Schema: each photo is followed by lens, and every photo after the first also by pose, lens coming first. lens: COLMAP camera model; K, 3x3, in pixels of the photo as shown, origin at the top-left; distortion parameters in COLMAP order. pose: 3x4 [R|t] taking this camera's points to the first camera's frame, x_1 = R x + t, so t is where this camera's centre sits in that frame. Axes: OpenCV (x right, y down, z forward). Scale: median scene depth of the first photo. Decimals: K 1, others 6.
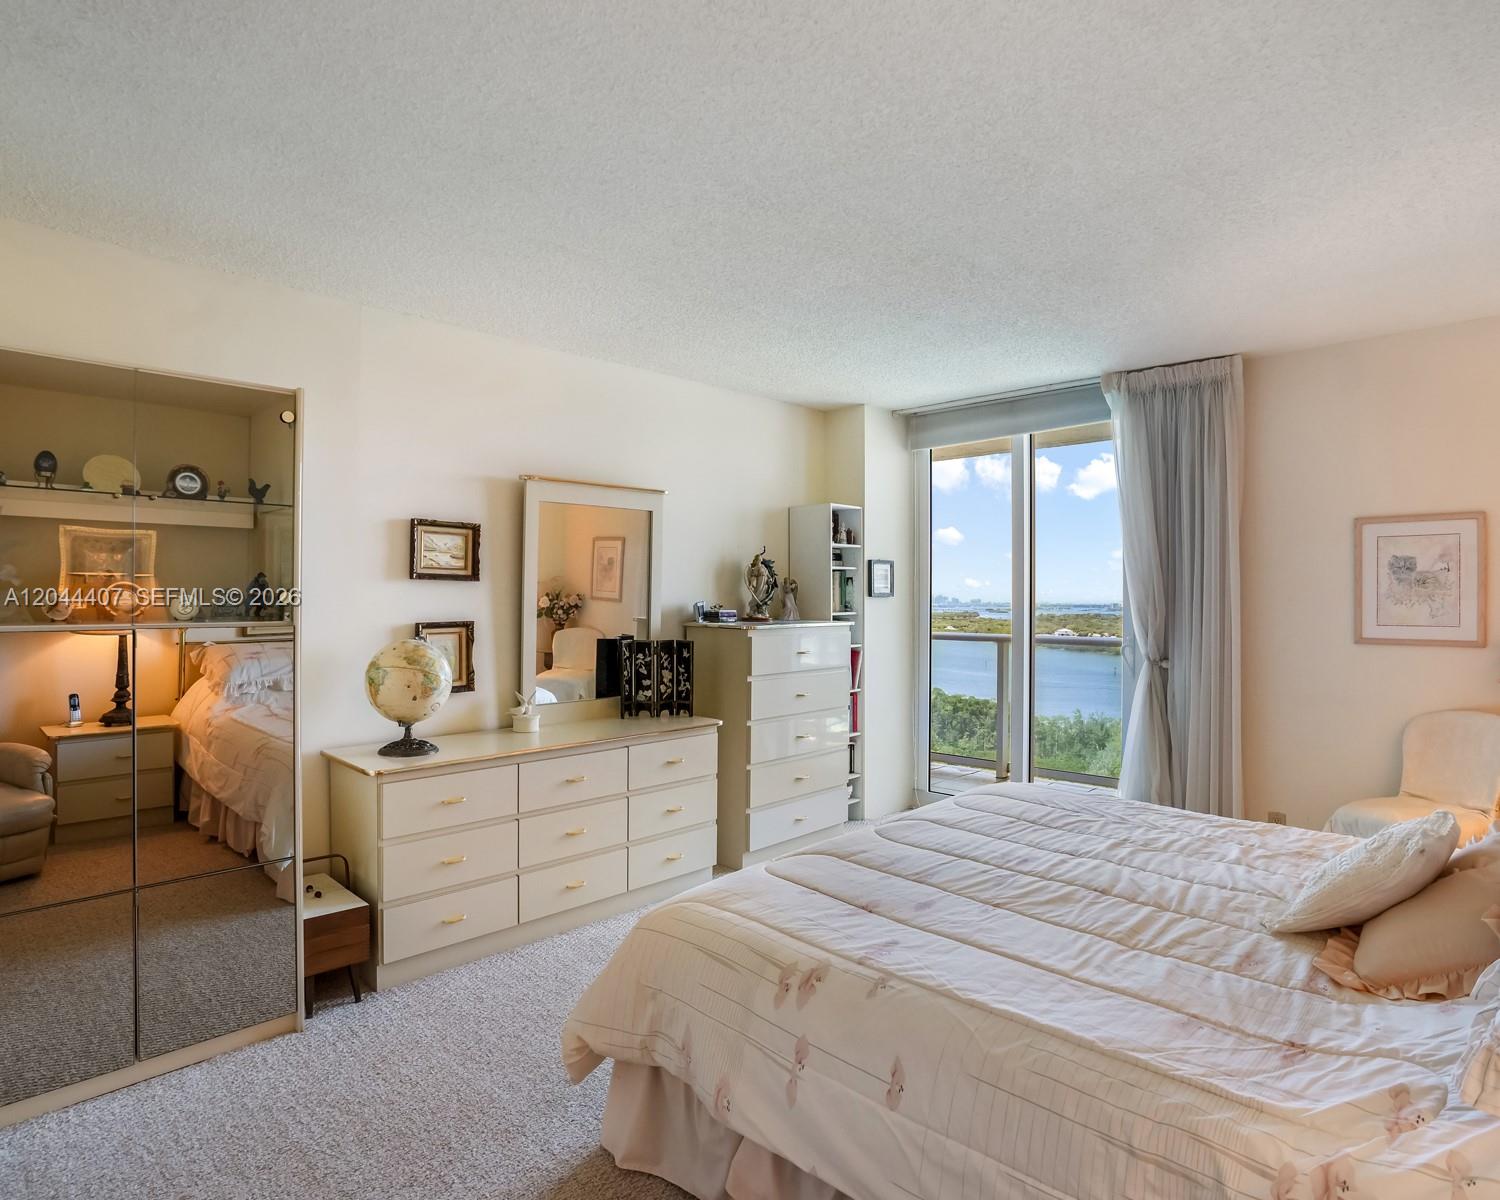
lens RADIAL K [[853.1, 0, 755.4], [0, 853.1, 584.2], [0, 0, 1]] dist [-0.062883, 0.024840]
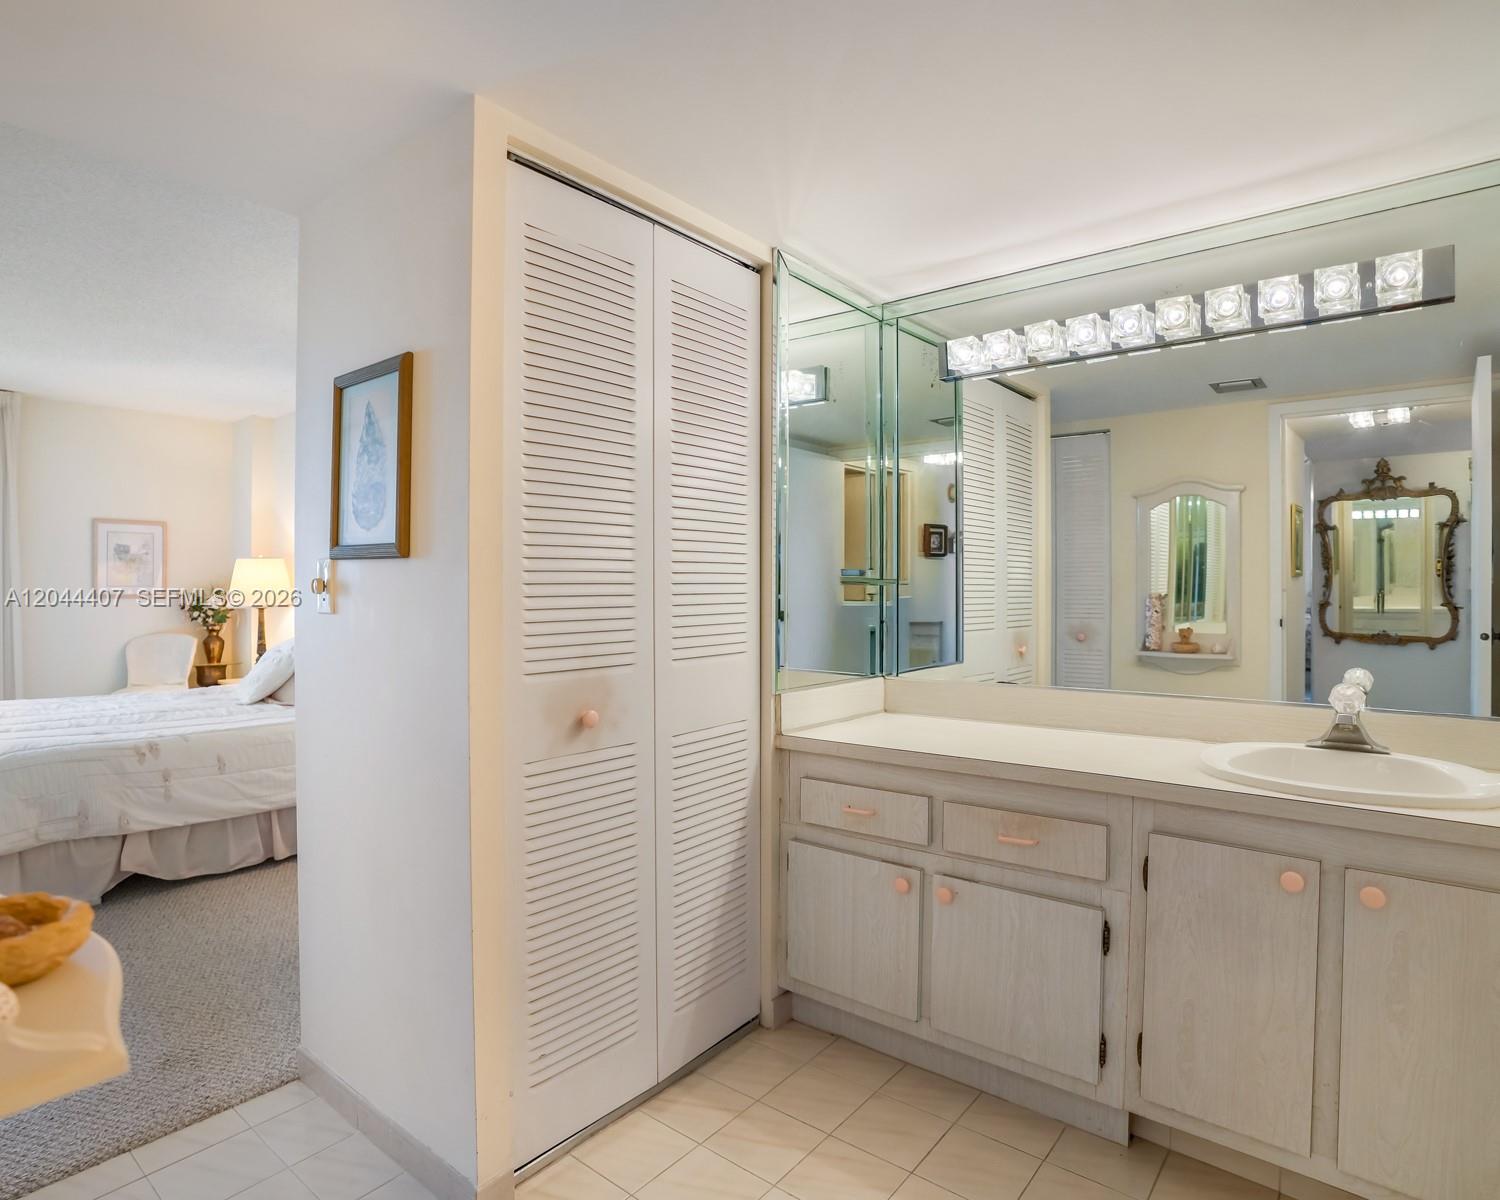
lens RADIAL K [[853.1, 0, 734.5], [0, 853.1, 609.5], [0, 0, 1]] dist [-0.062883, 0.024840]
pose [[-0.071934, -0.023221, 0.997139, -1.003031], [-0.020470, 0.999553, 0.021801, 0.036564], [-0.997199, -0.018843, -0.072378, -0.114460]]
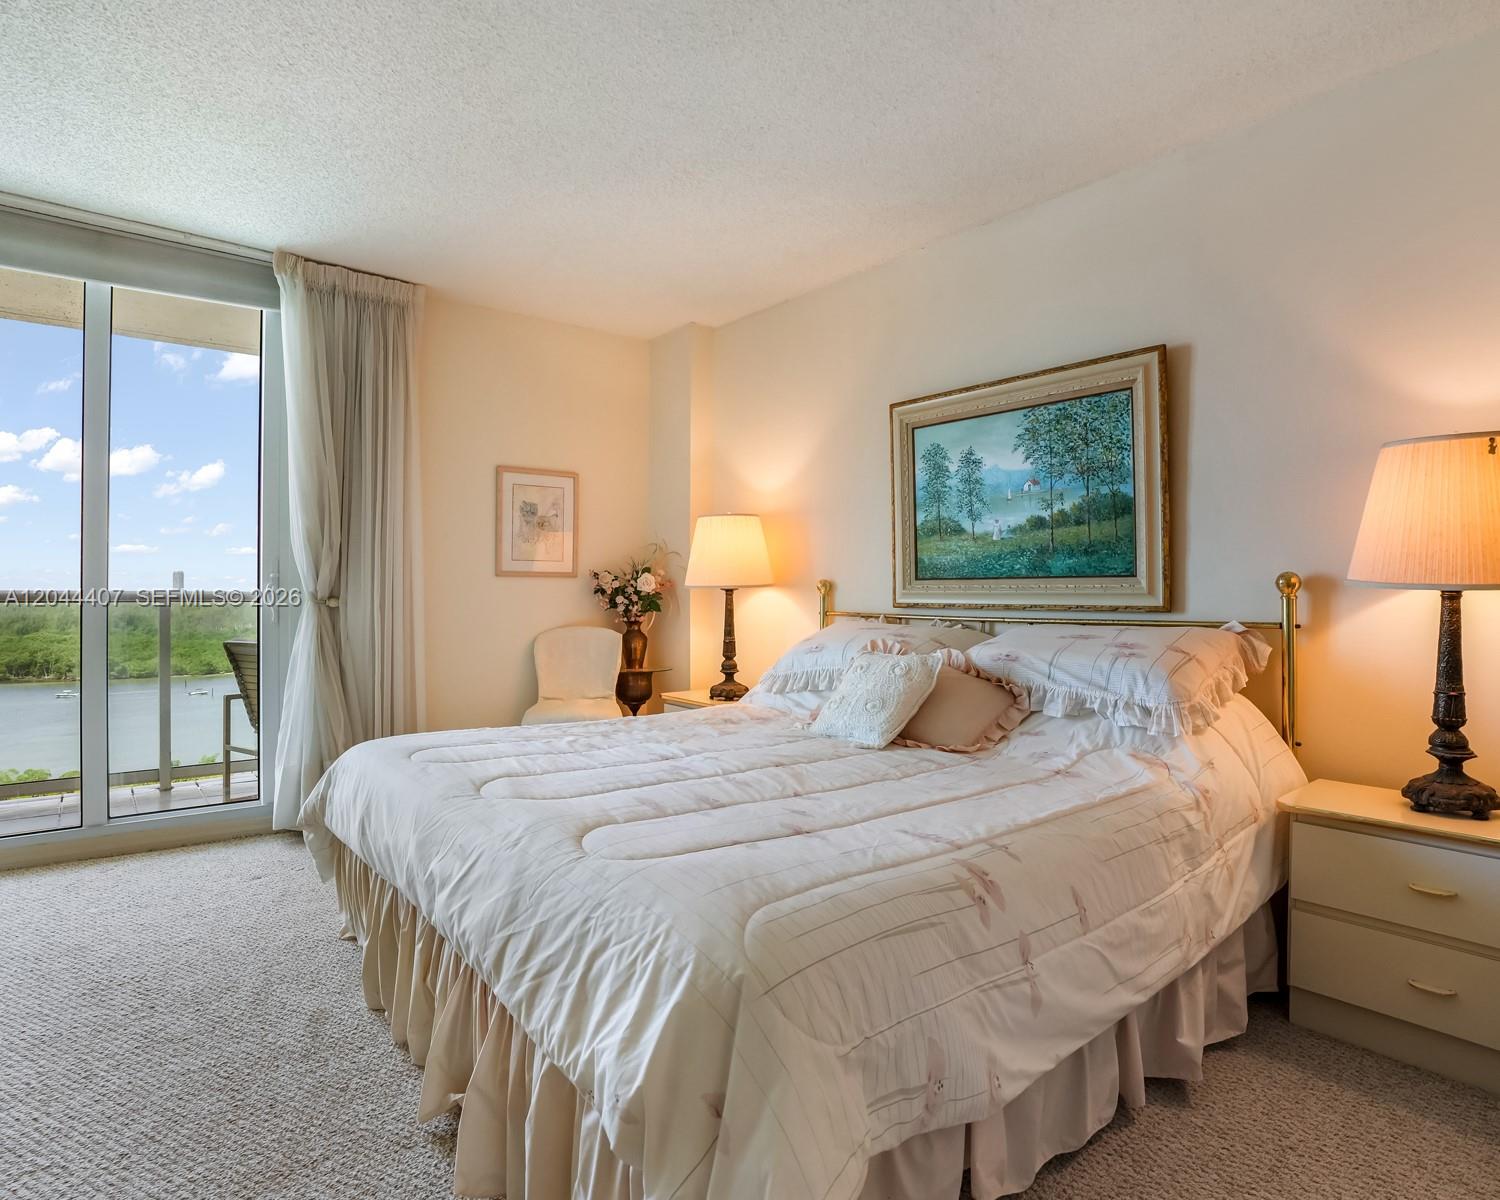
lens RADIAL K [[853.1, 0, 718.2], [0, 853.1, 584.6], [0, 0, 1]] dist [-0.062883, 0.024840]
pose [[0.129178, 0.007764, 0.991591, -0.411726], [-0.014657, 0.999875, -0.005919, 0.090790], [-0.991513, -0.013769, 0.129276, 0.583837]]
